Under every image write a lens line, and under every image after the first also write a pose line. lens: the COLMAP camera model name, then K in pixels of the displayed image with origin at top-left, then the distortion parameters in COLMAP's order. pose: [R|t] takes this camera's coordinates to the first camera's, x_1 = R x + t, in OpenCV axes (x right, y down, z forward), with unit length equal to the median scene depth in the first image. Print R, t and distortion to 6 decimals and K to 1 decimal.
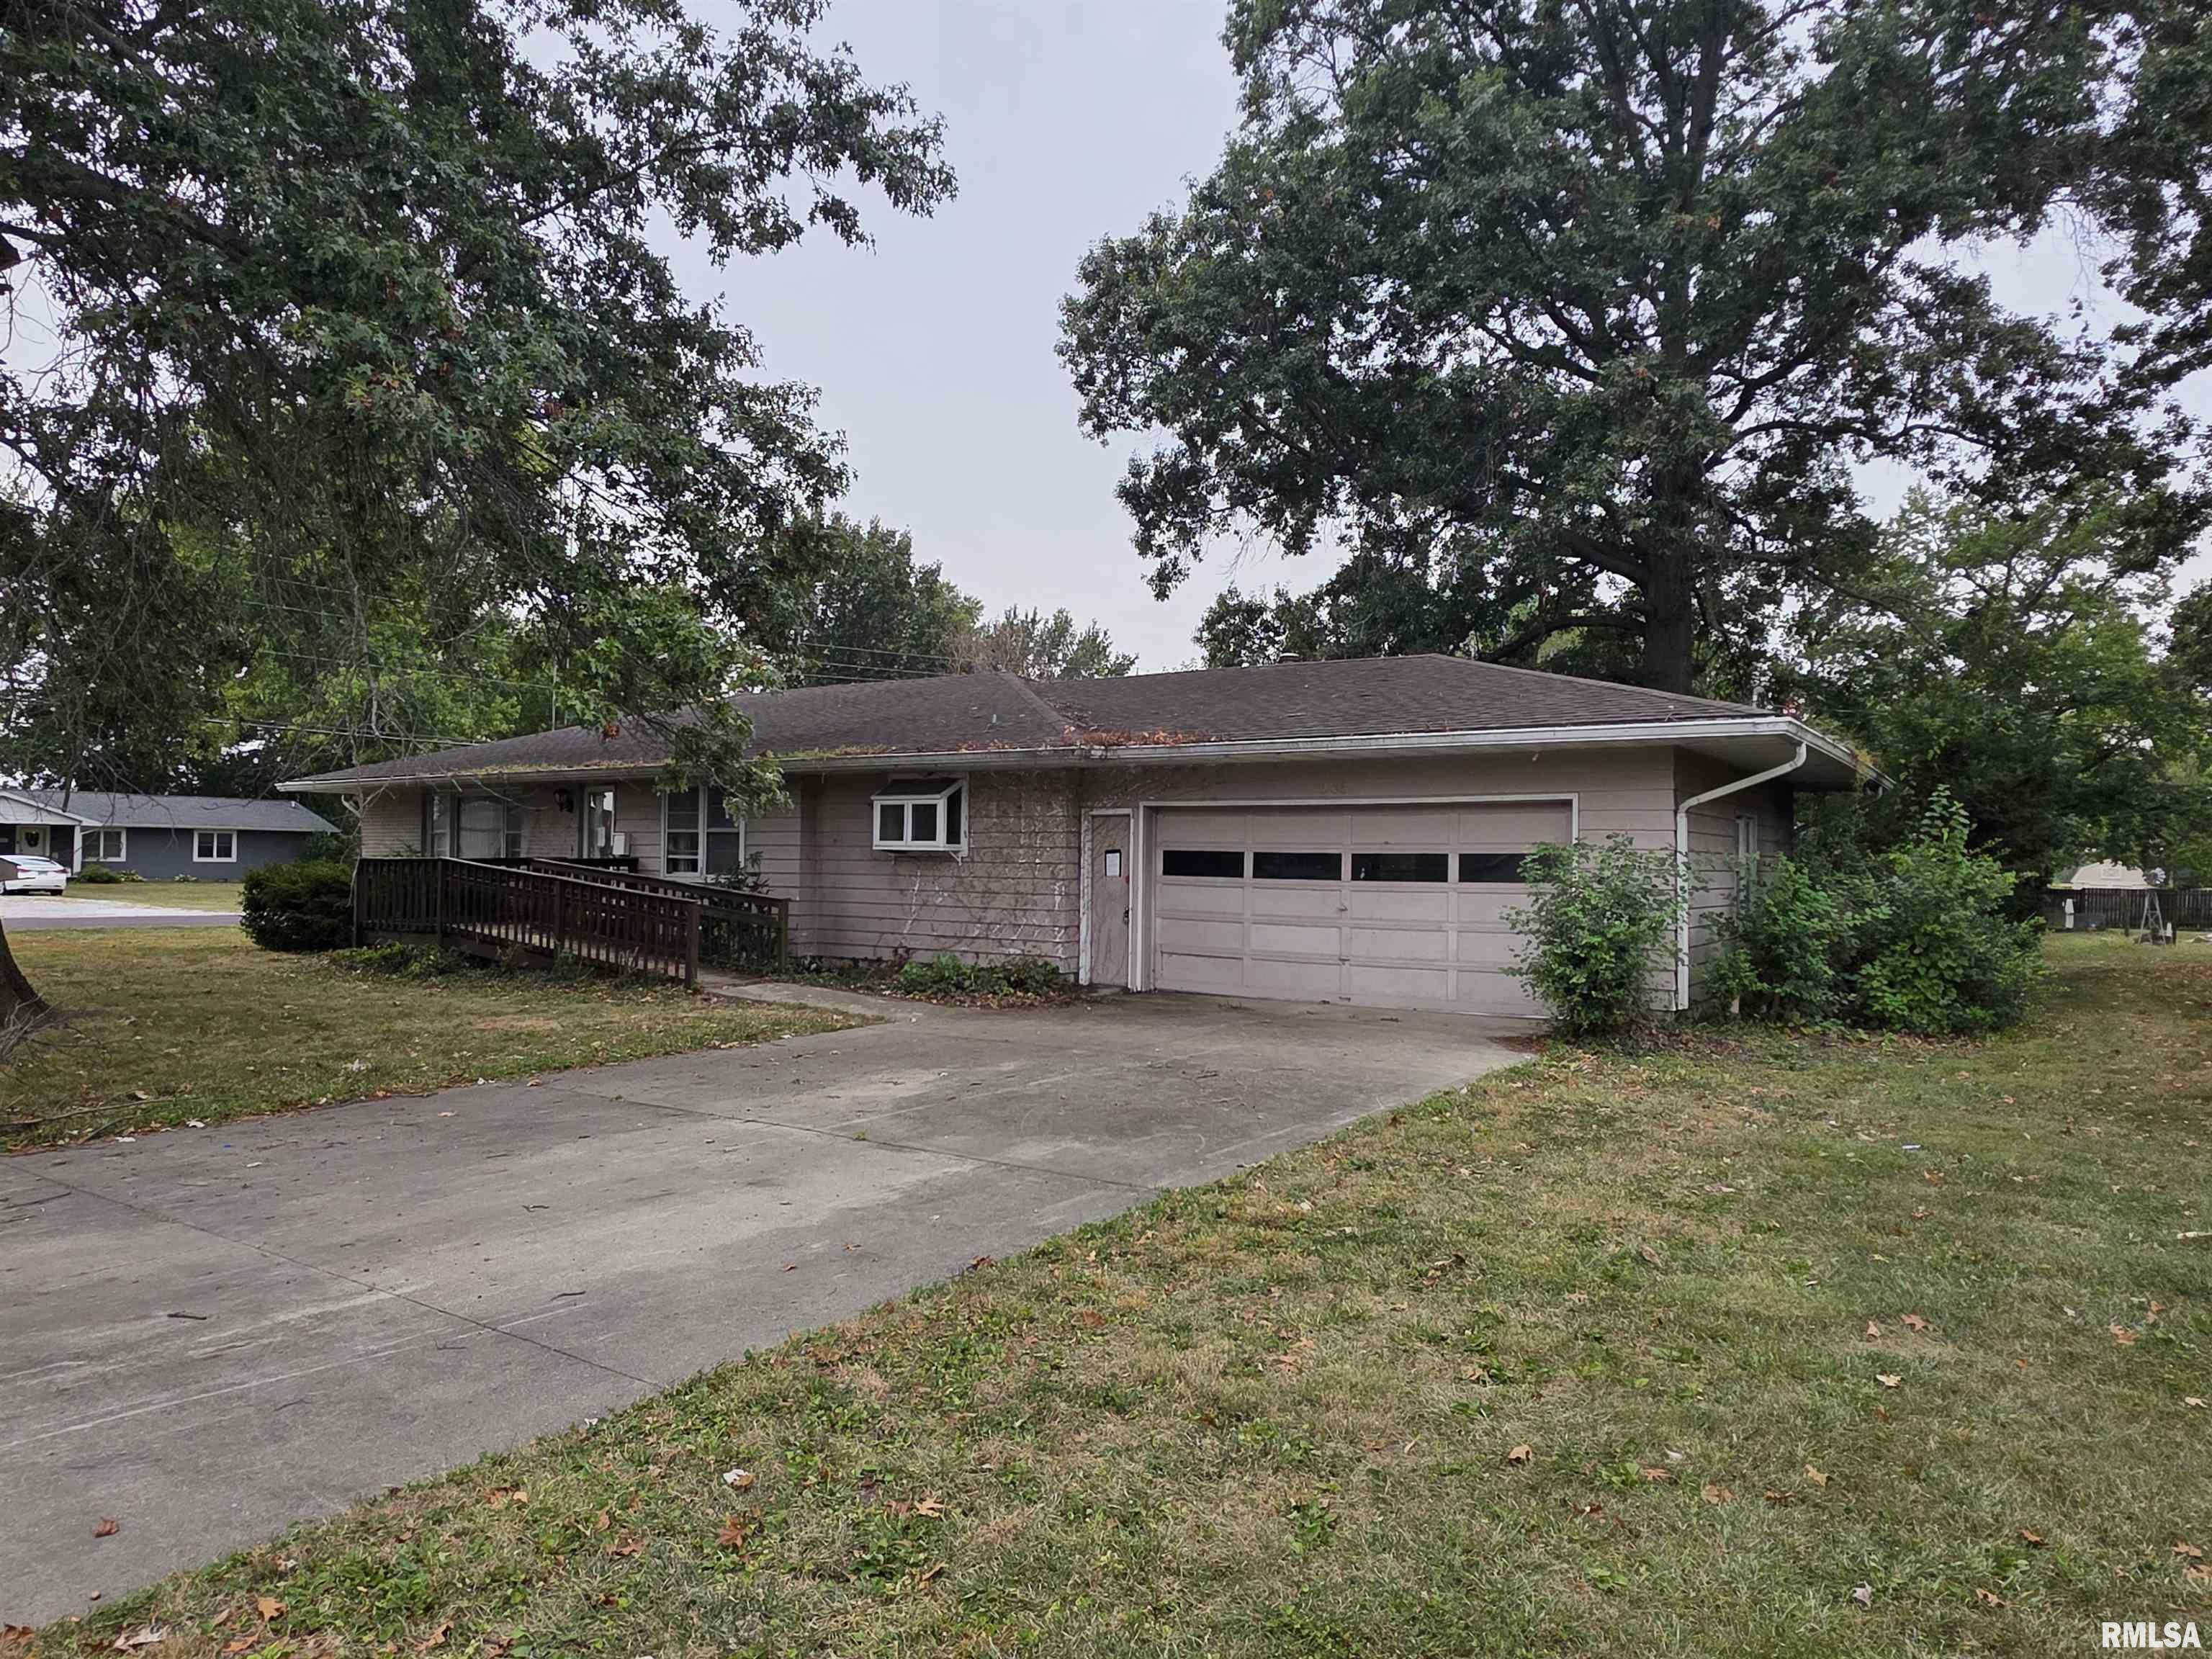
lens RADIAL K [[1363.9, 0, 1106.0], [0, 1363.9, 829.5], [0, 0, 1]] dist [-0.002887, -0.001259]
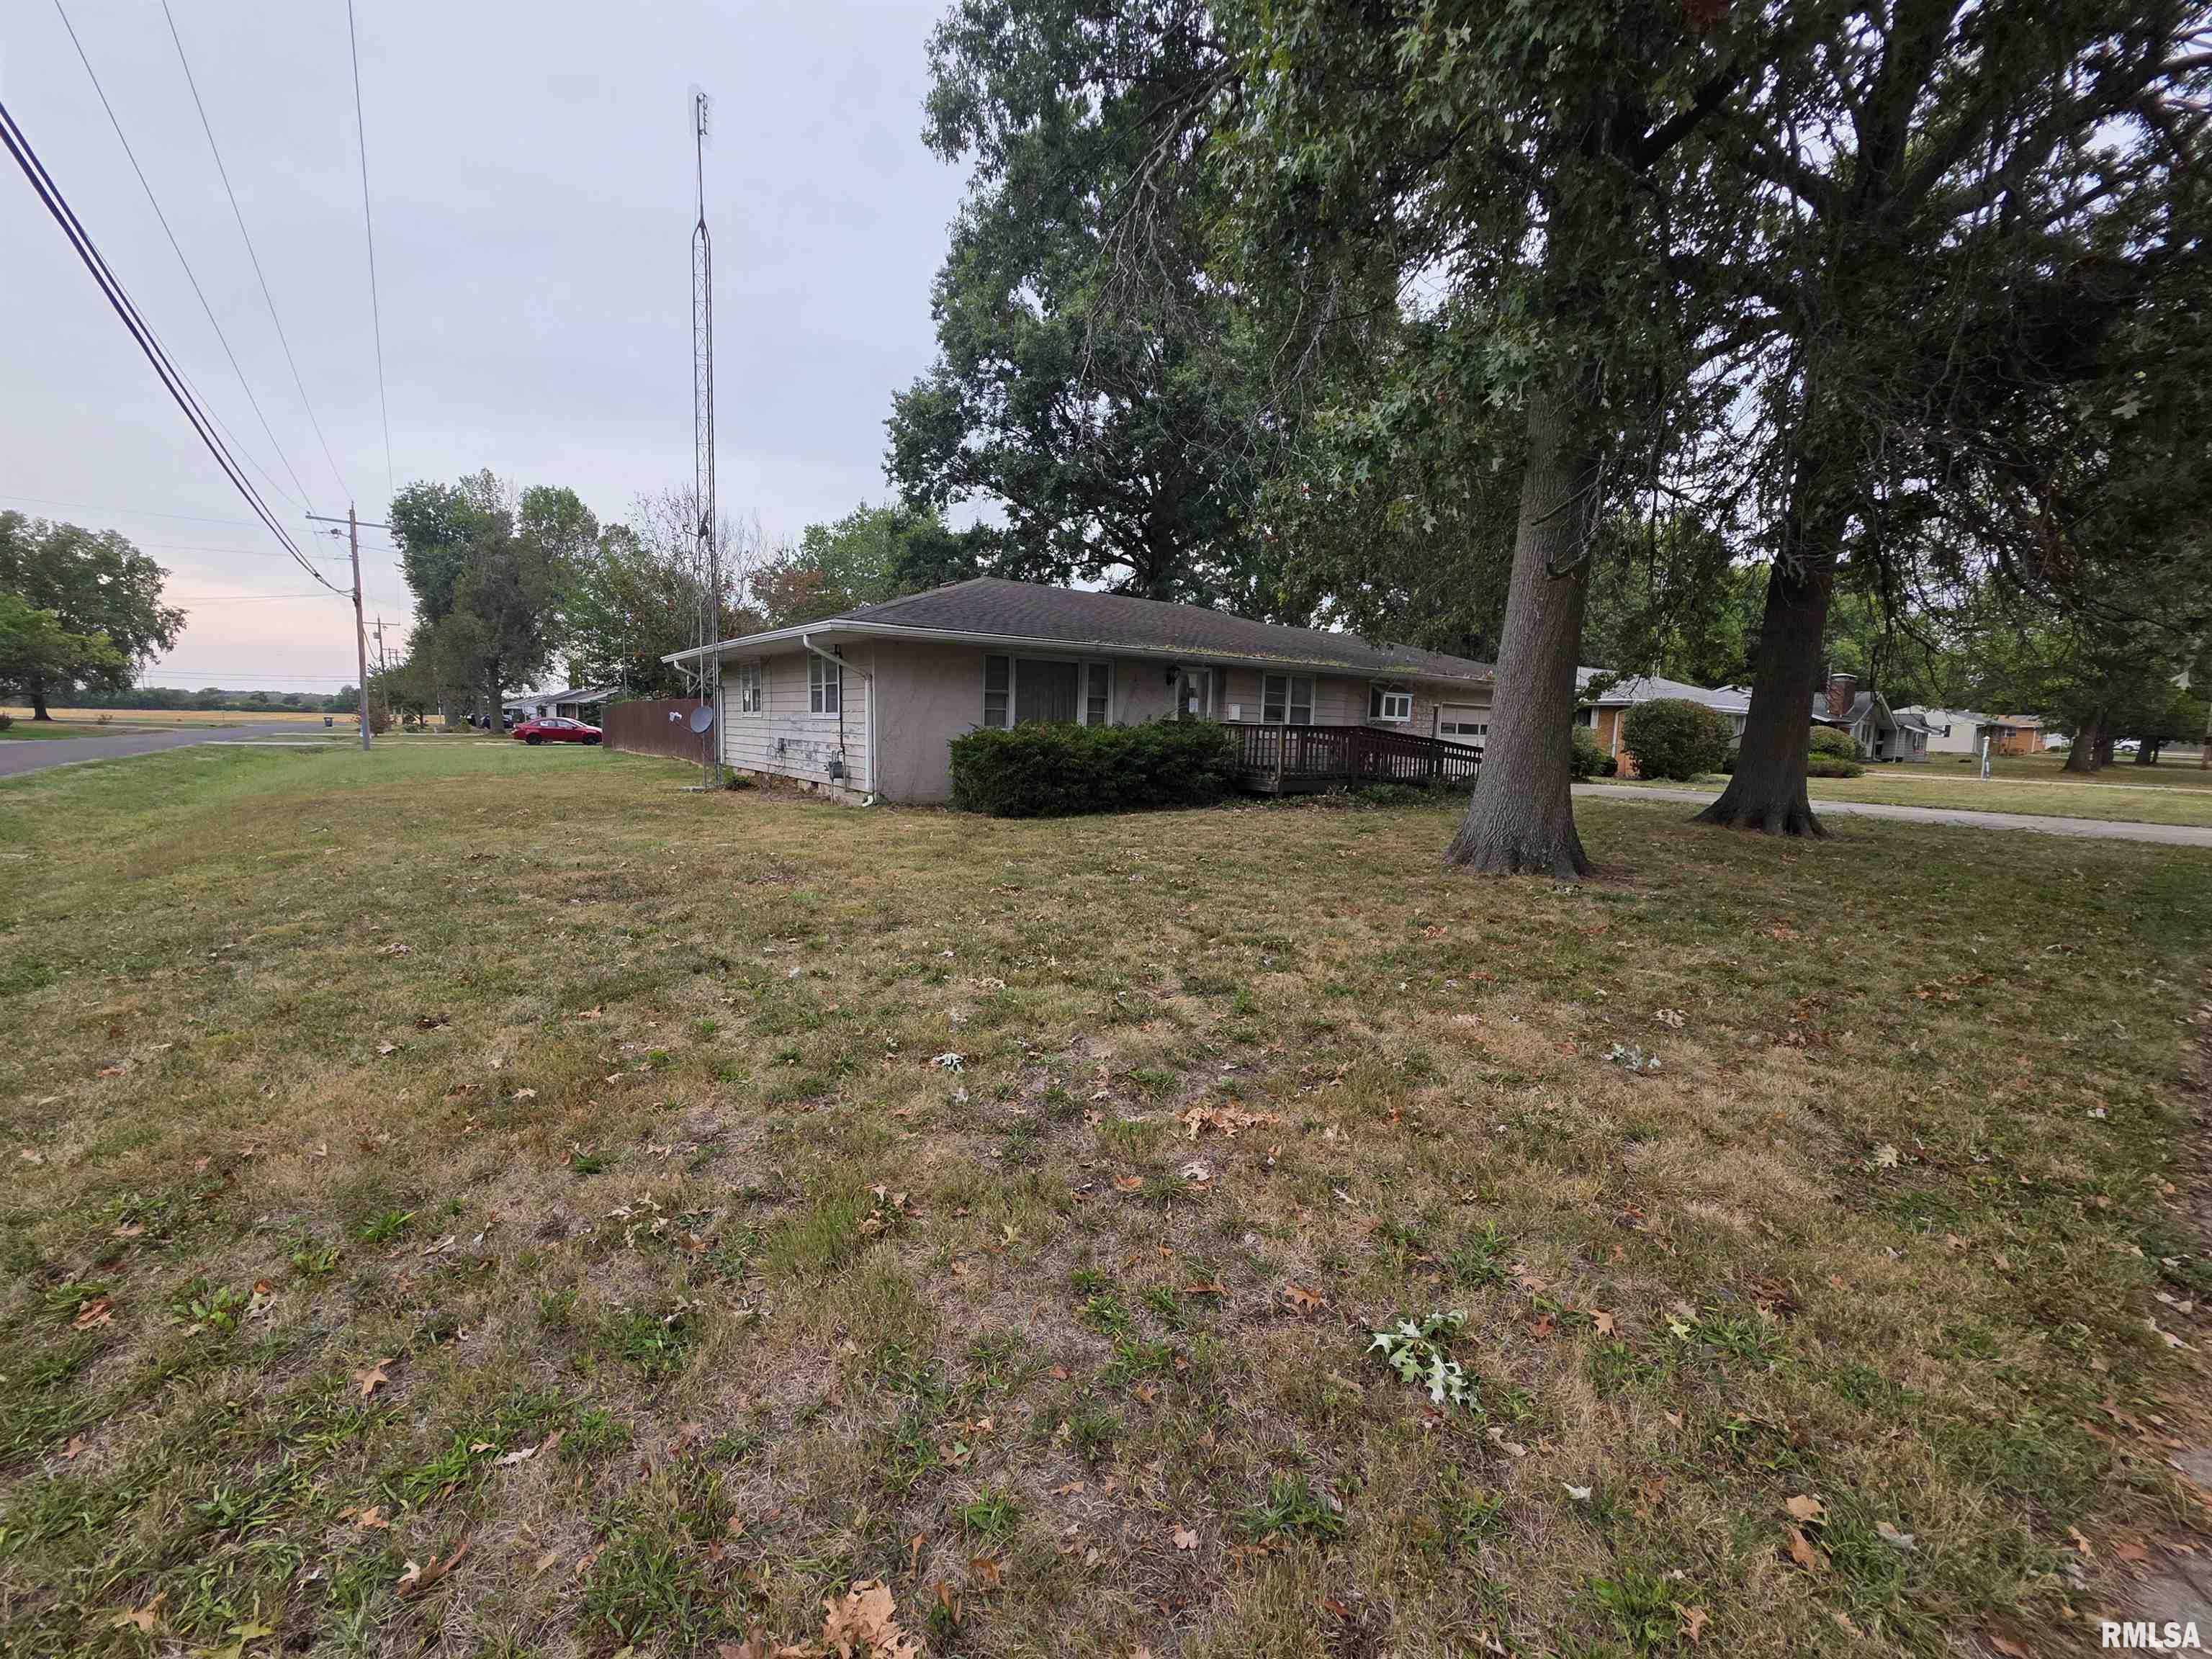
lens RADIAL K [[892.2, 0, 1113.9], [0, 892.2, 802.5], [0, 0, 1]] dist [-0.000831, 0.000066]
pose [[0.320578, -0.086887, 0.943229, -1.611387], [-0.049381, 0.992897, 0.108245, 0.014029], [-0.945934, -0.081279, 0.314010, 1.011272]]
